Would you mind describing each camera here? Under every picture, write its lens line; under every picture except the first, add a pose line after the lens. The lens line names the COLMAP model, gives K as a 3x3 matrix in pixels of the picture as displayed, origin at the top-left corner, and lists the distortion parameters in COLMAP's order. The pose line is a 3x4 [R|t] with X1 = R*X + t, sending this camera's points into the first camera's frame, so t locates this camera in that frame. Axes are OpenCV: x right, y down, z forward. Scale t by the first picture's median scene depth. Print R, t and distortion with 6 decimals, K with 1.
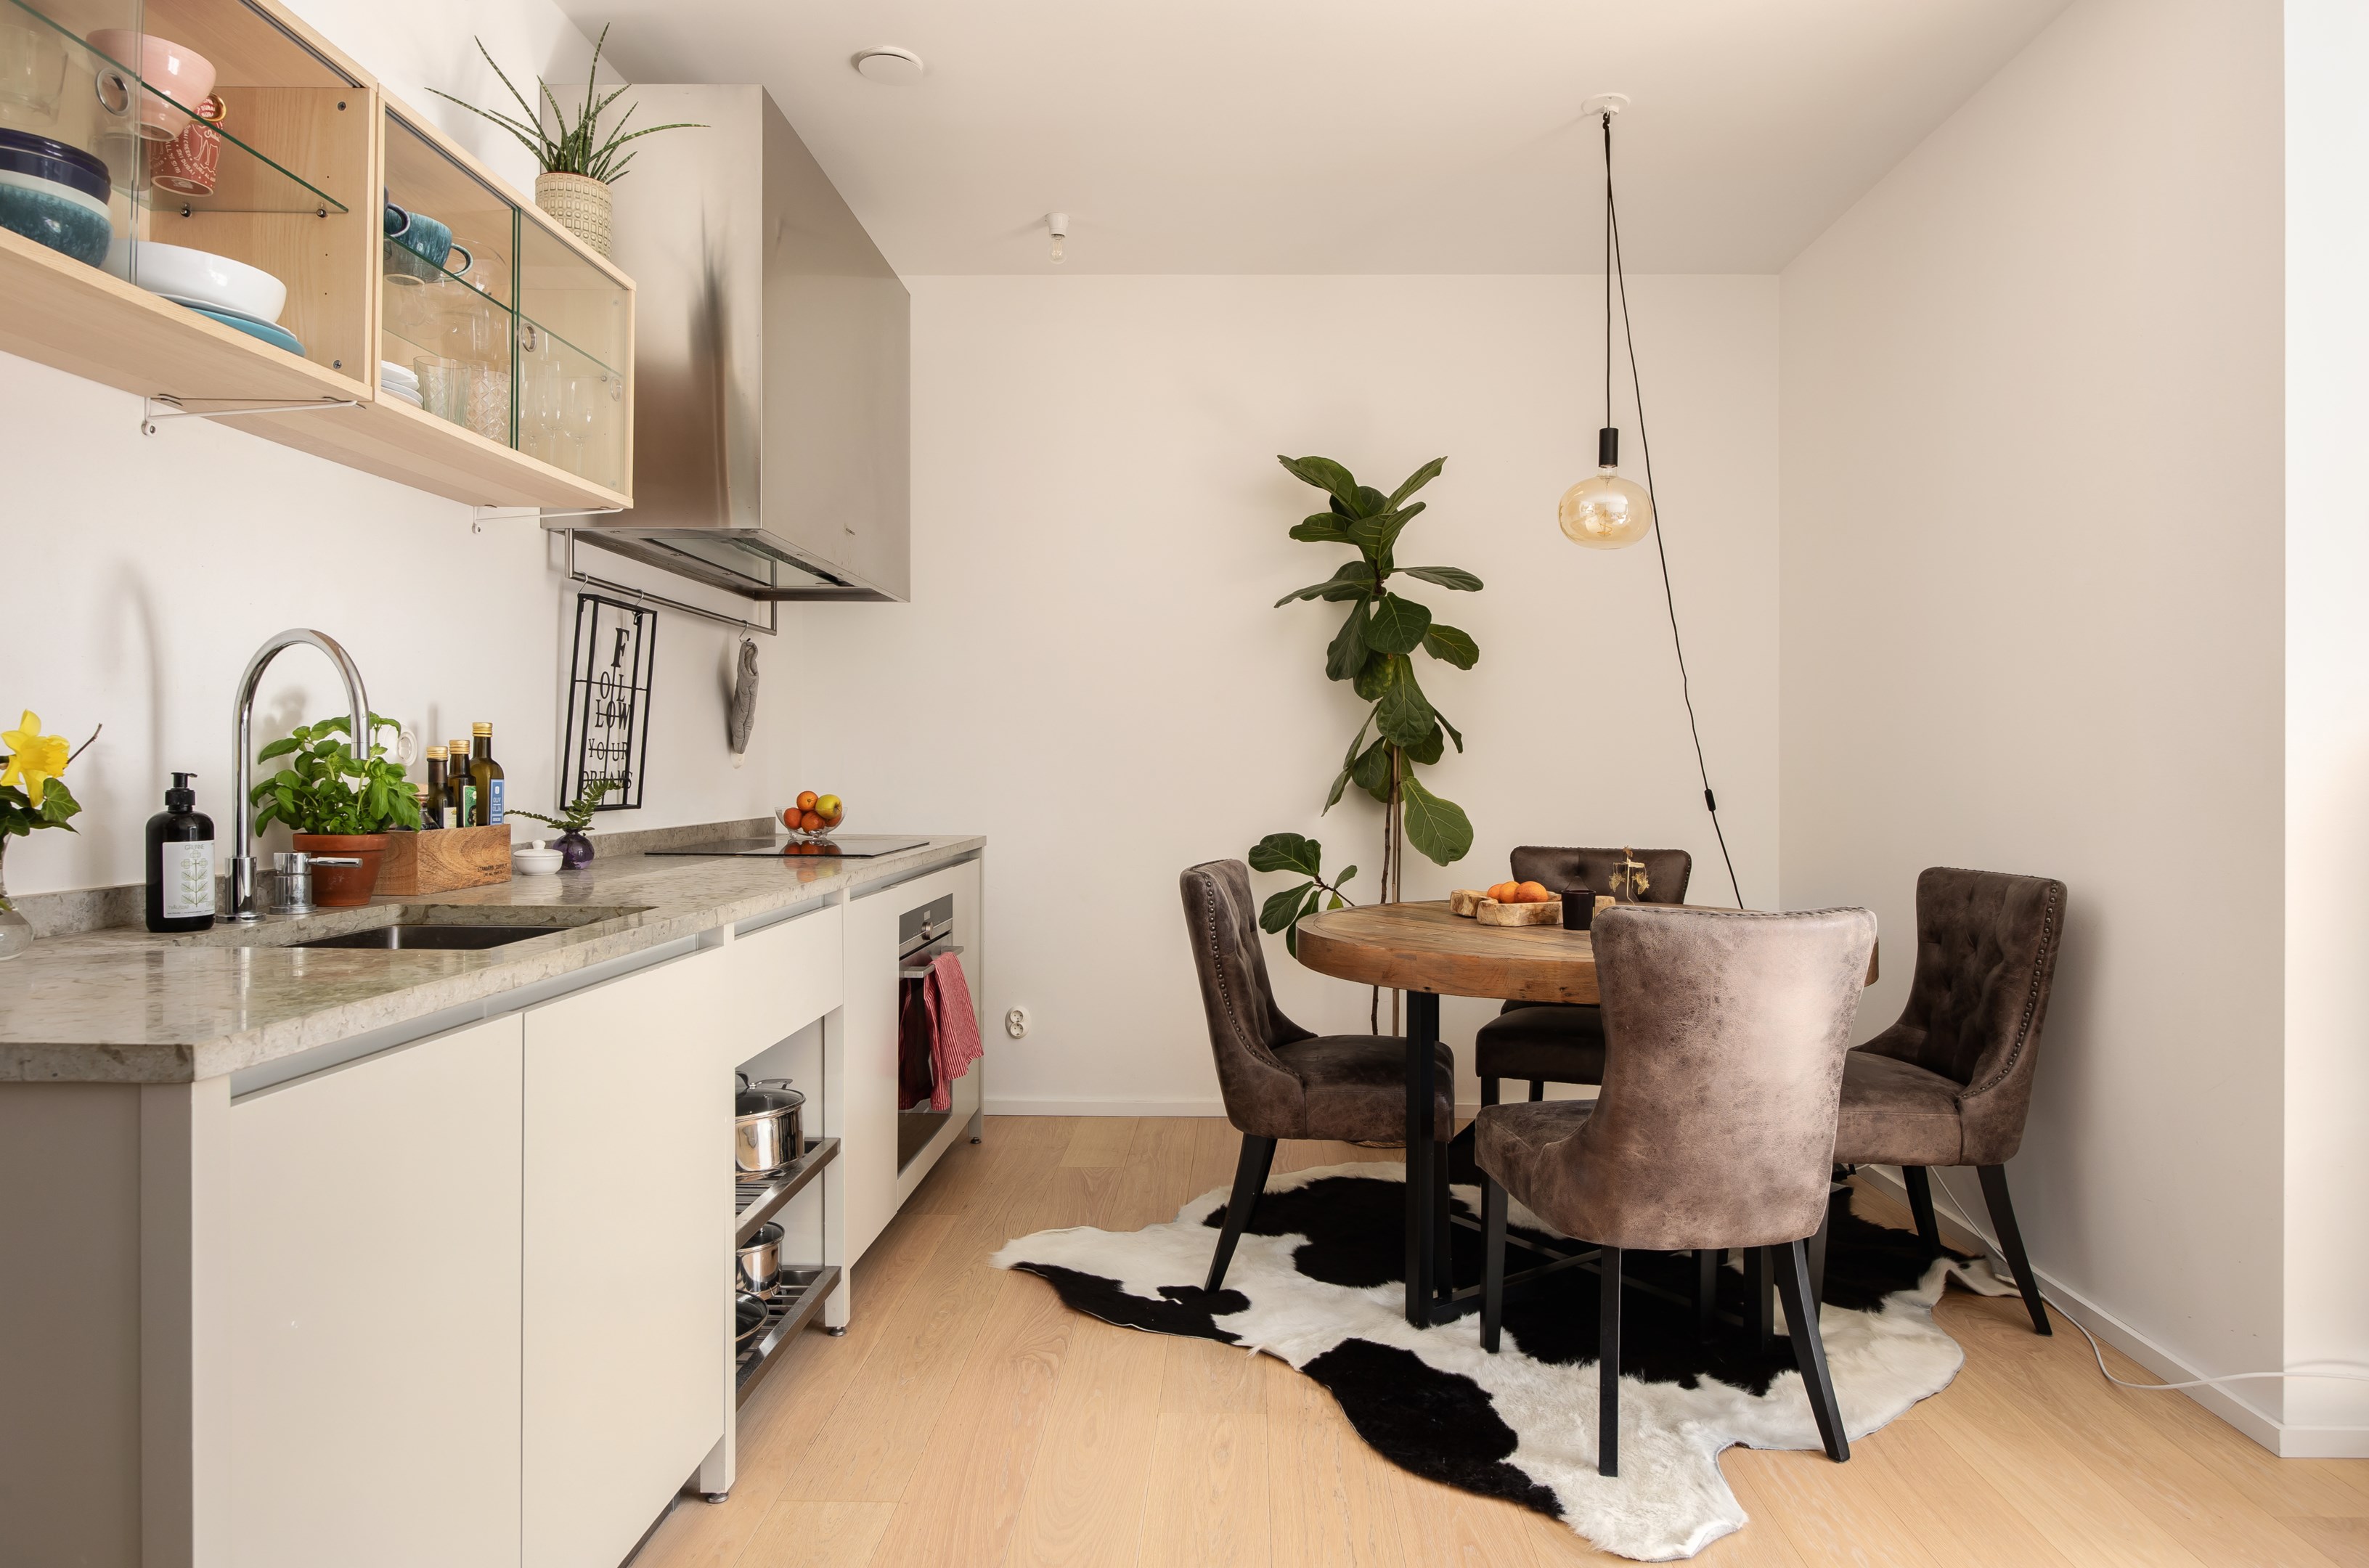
lens RADIAL K [[1430.9, 0, 1191.7], [0, 1430.9, 769.5], [0, 0, 1]] dist [-0.019049, 0.001672]
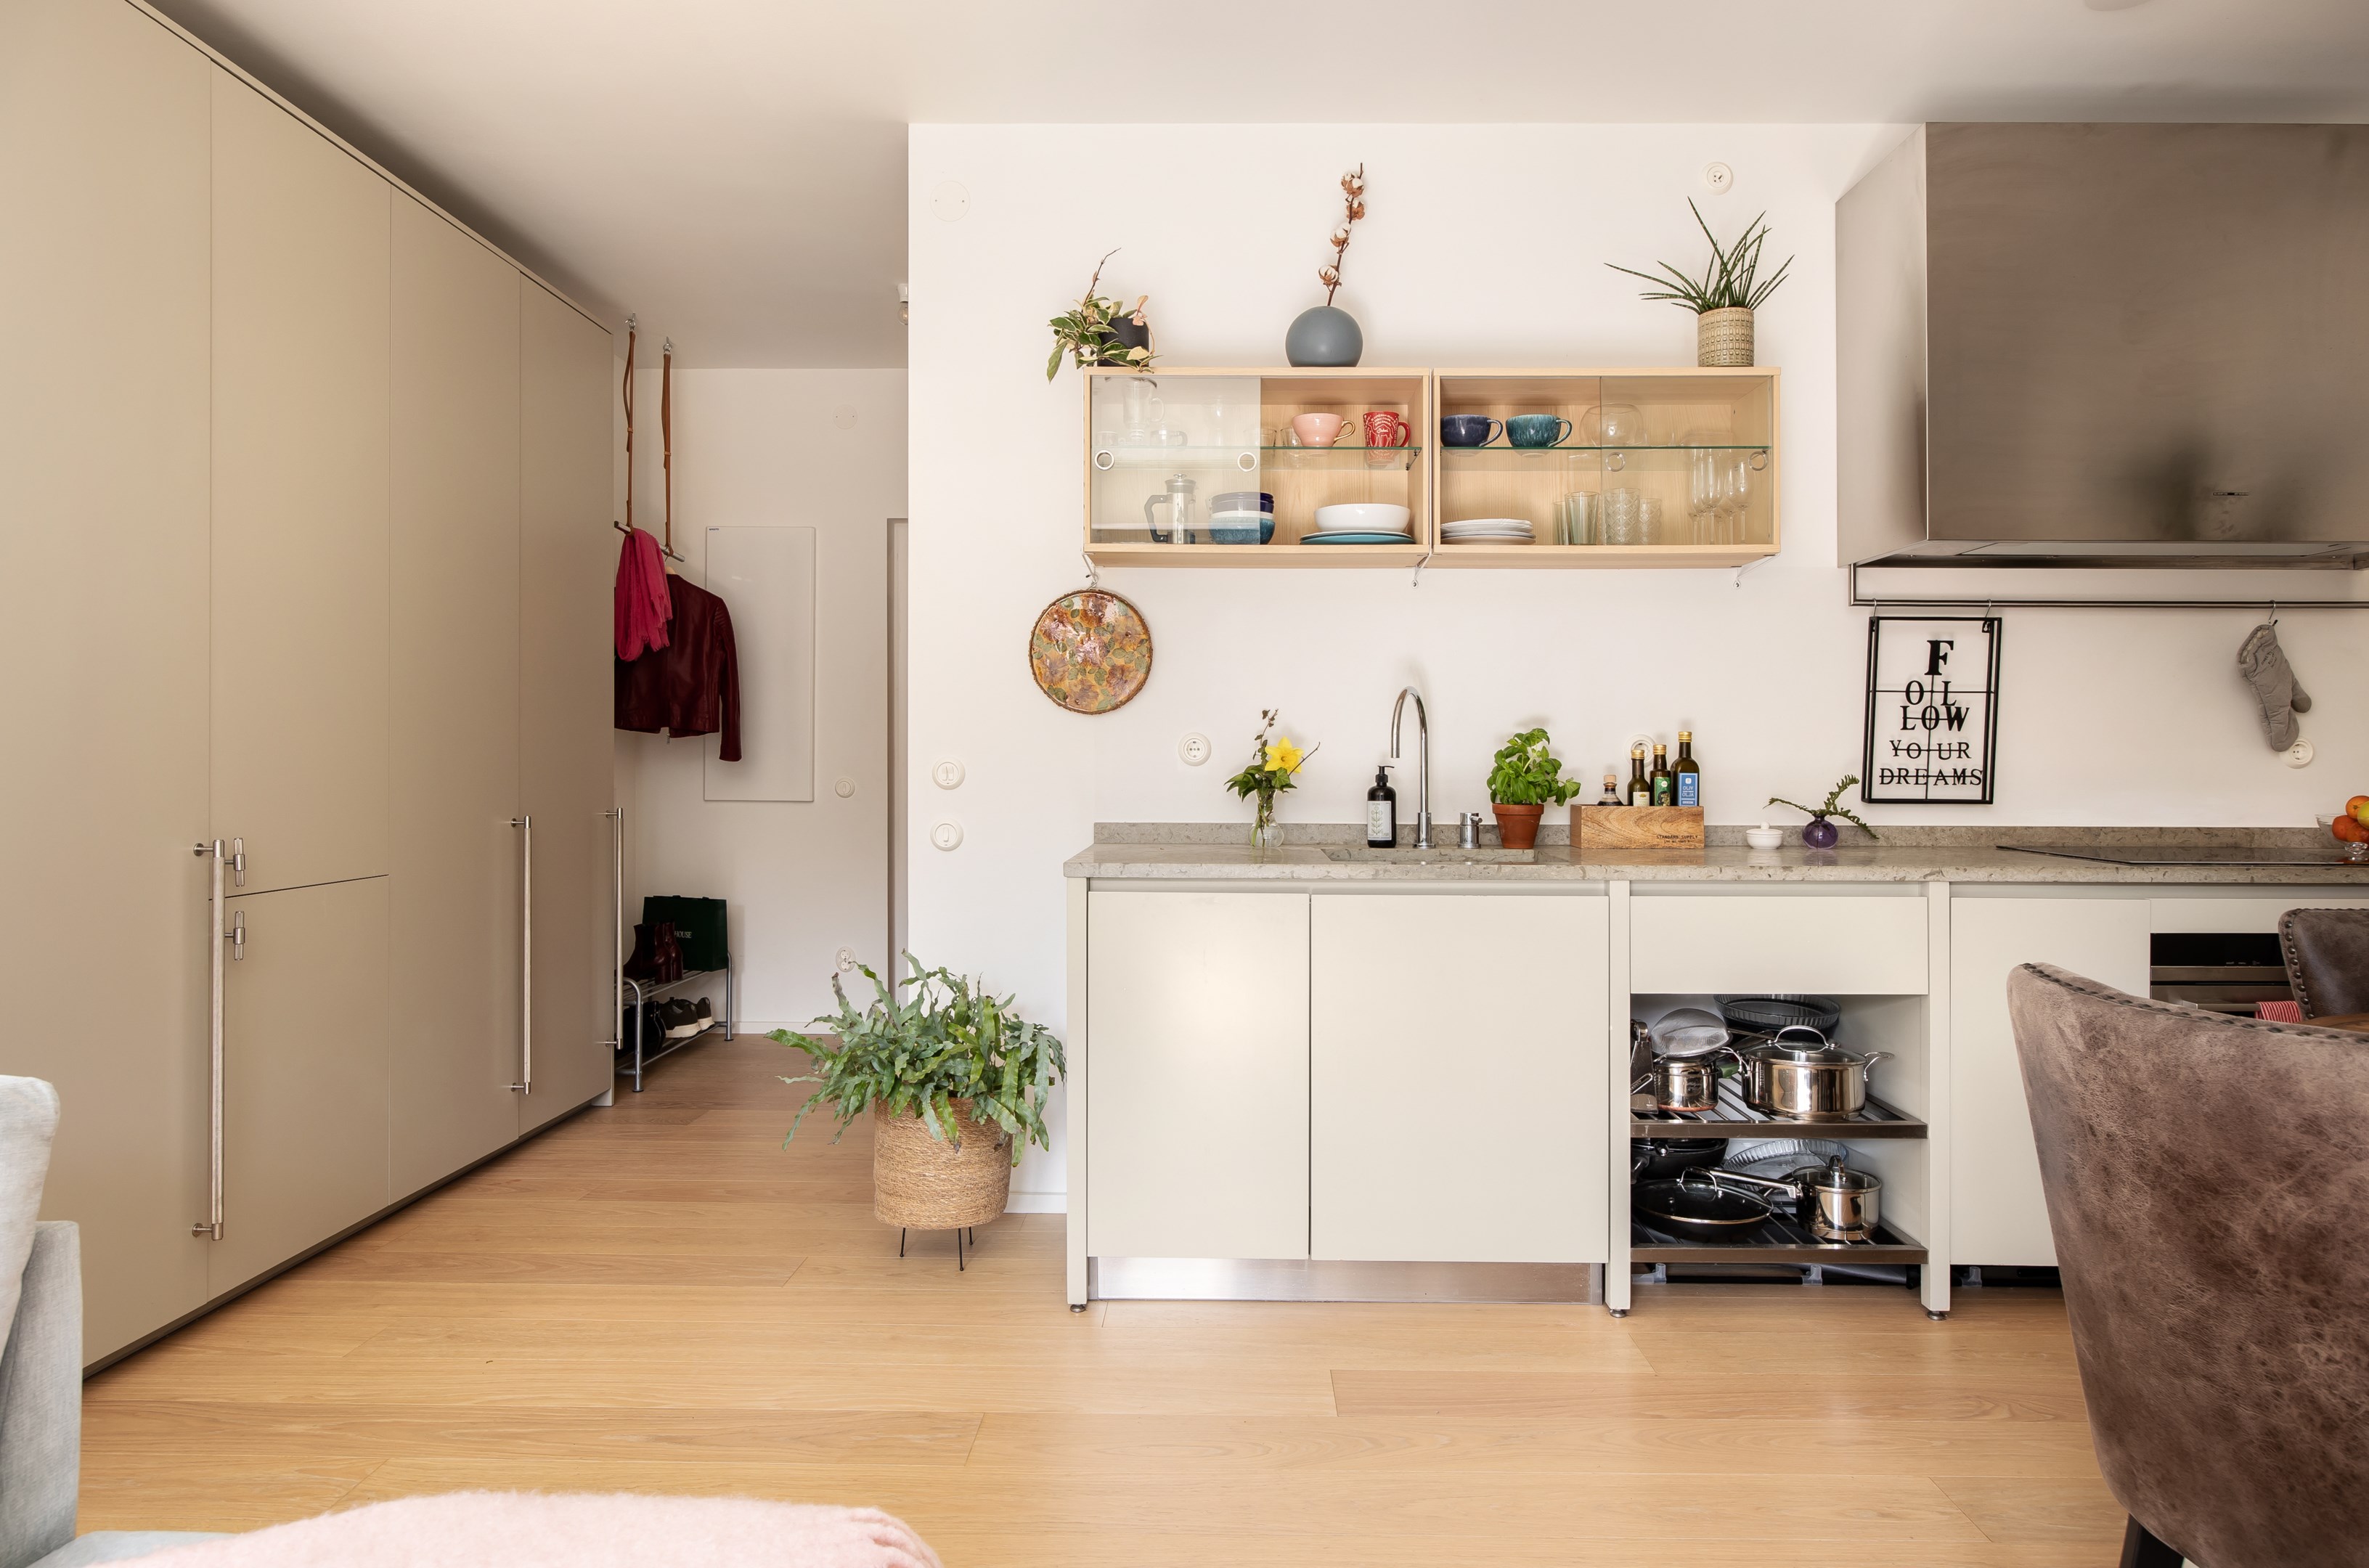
lens RADIAL K [[1430.9, 0, 1239.2], [0, 1430.9, 770.4], [0, 0, 1]] dist [-0.019049, 0.001672]
pose [[0.015694, -0.005713, -0.999861, 0.861028], [-0.005484, 0.999968, -0.005800, 0.014752], [0.999862, 0.005574, 0.015662, 0.548973]]
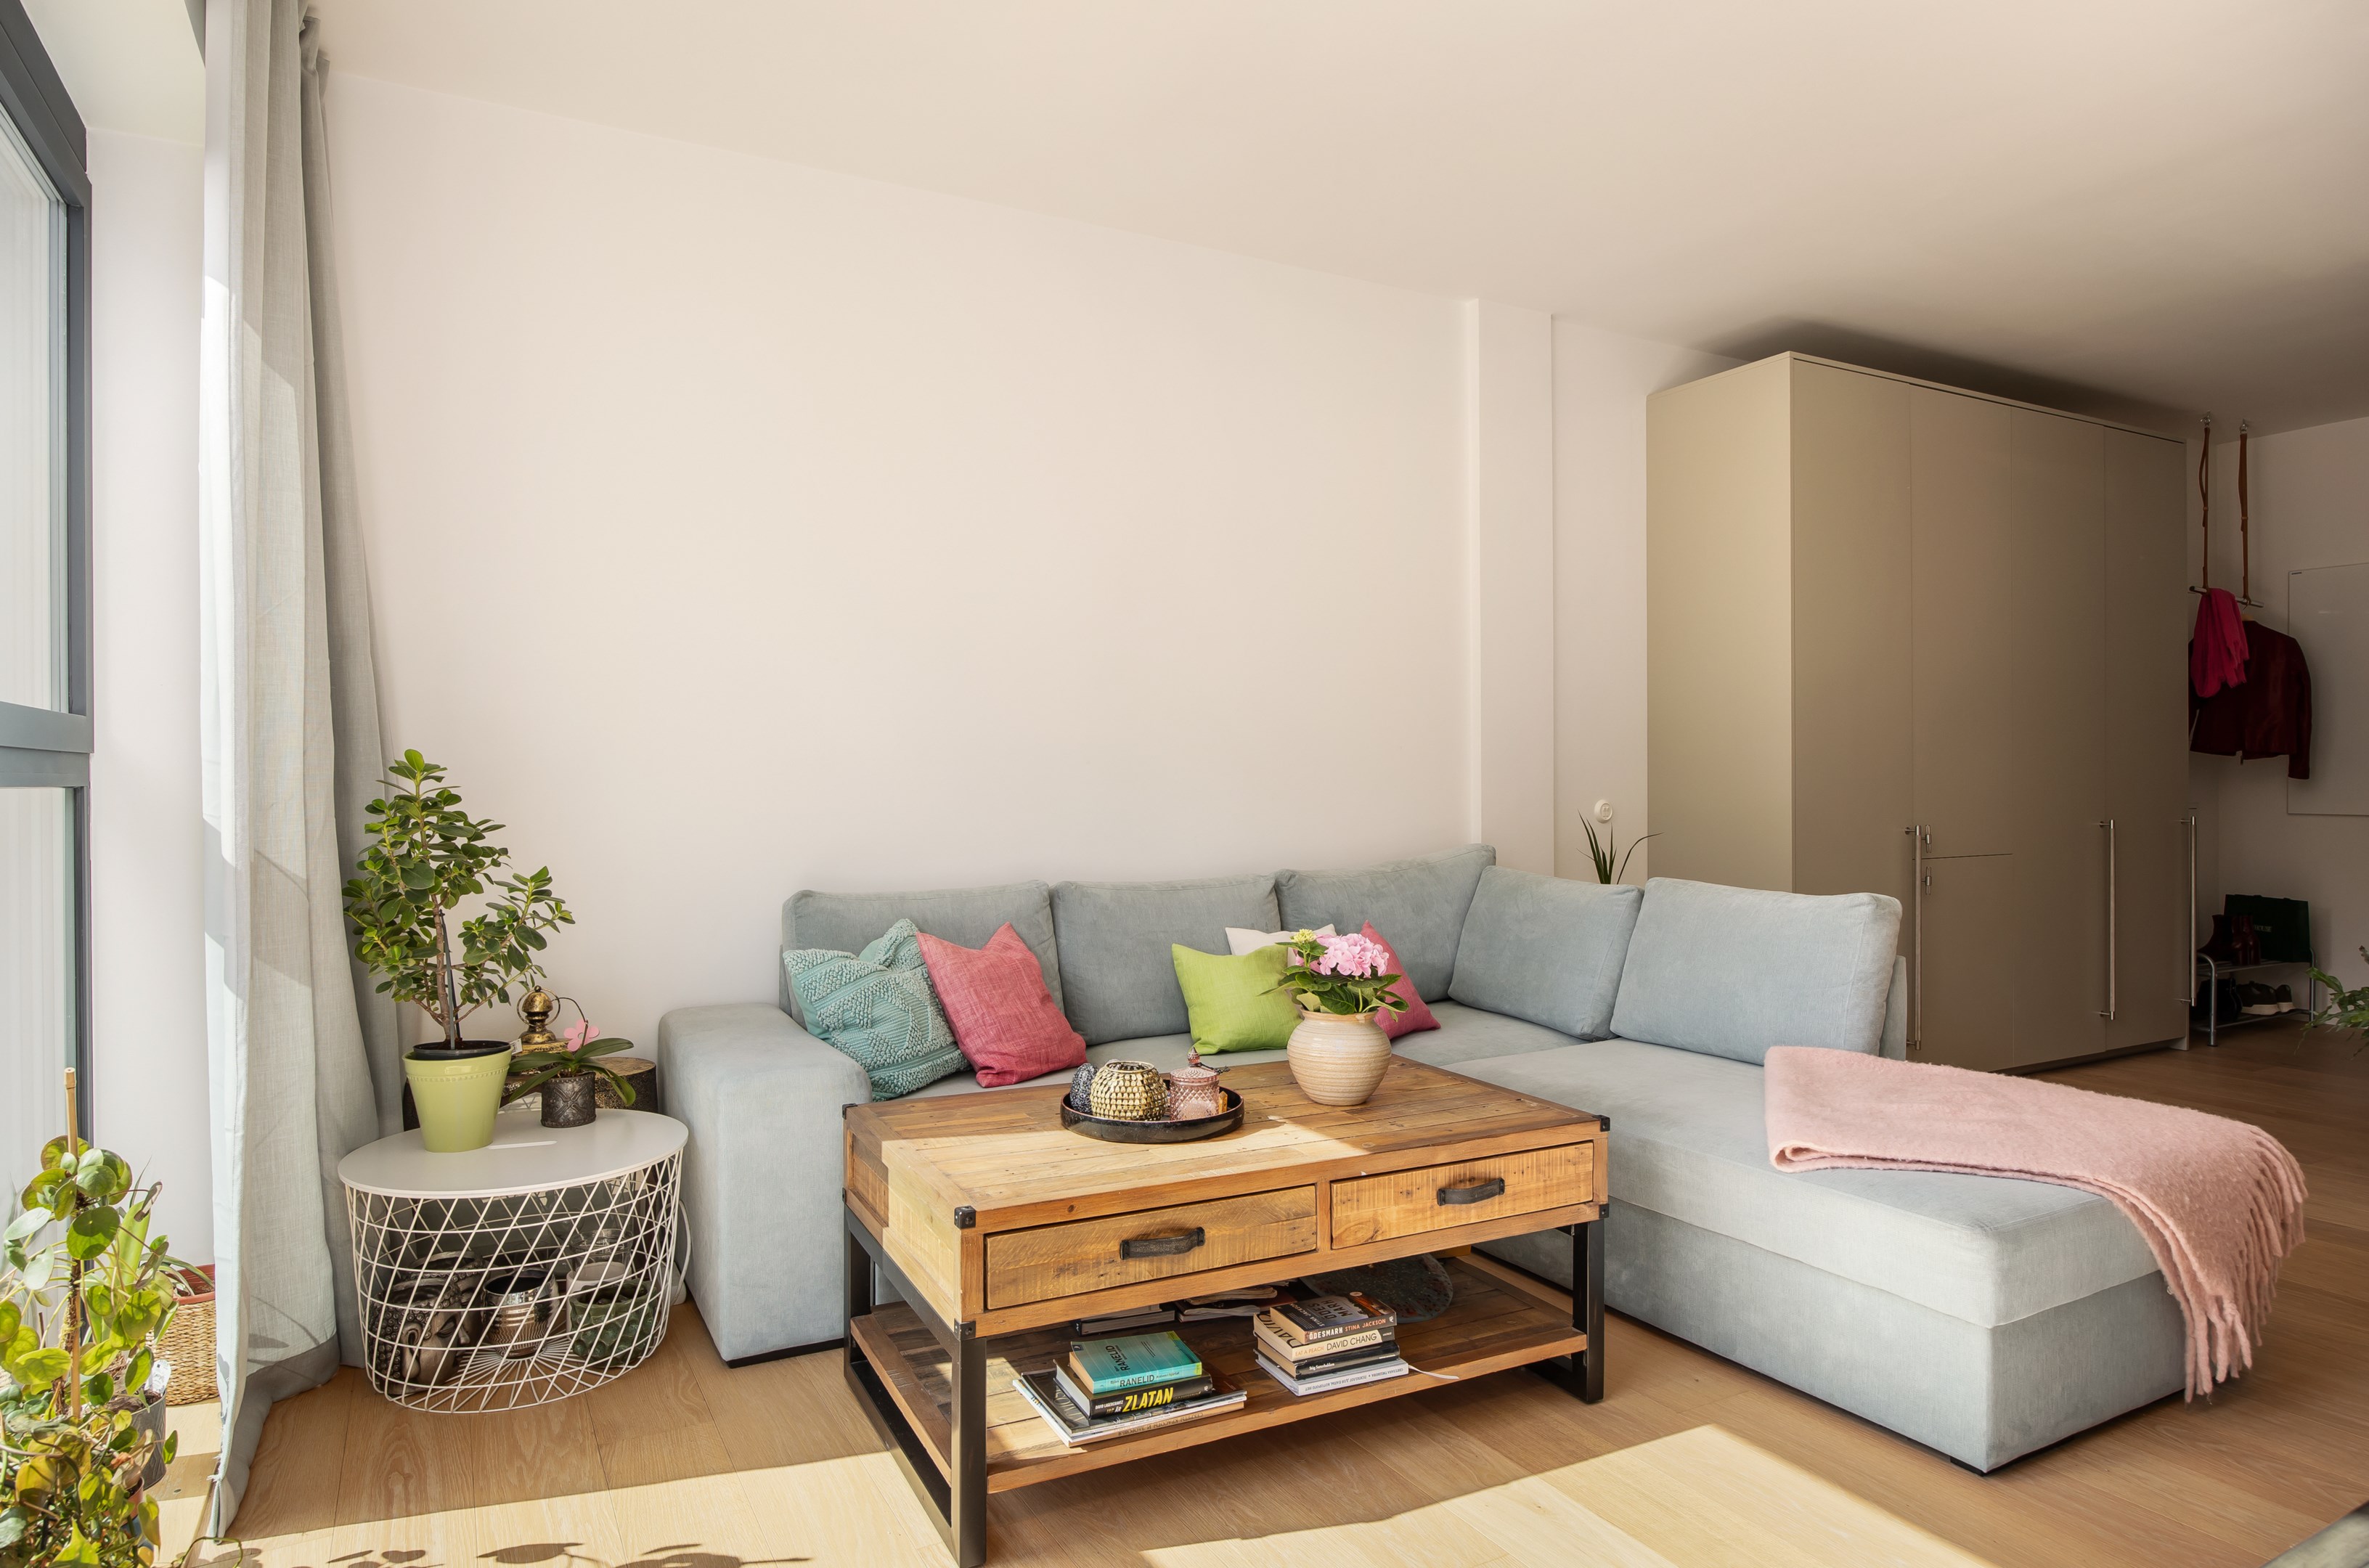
lens RADIAL K [[1430.9, 0, 1125.8], [0, 1430.9, 788.5], [0, 0, 1]] dist [-0.019049, 0.001672]
pose [[-0.877024, -0.004736, -0.480424, 2.718918], [-0.006008, 0.999981, 0.001109, 0.025608], [0.480410, 0.003859, -0.877036, 1.538667]]
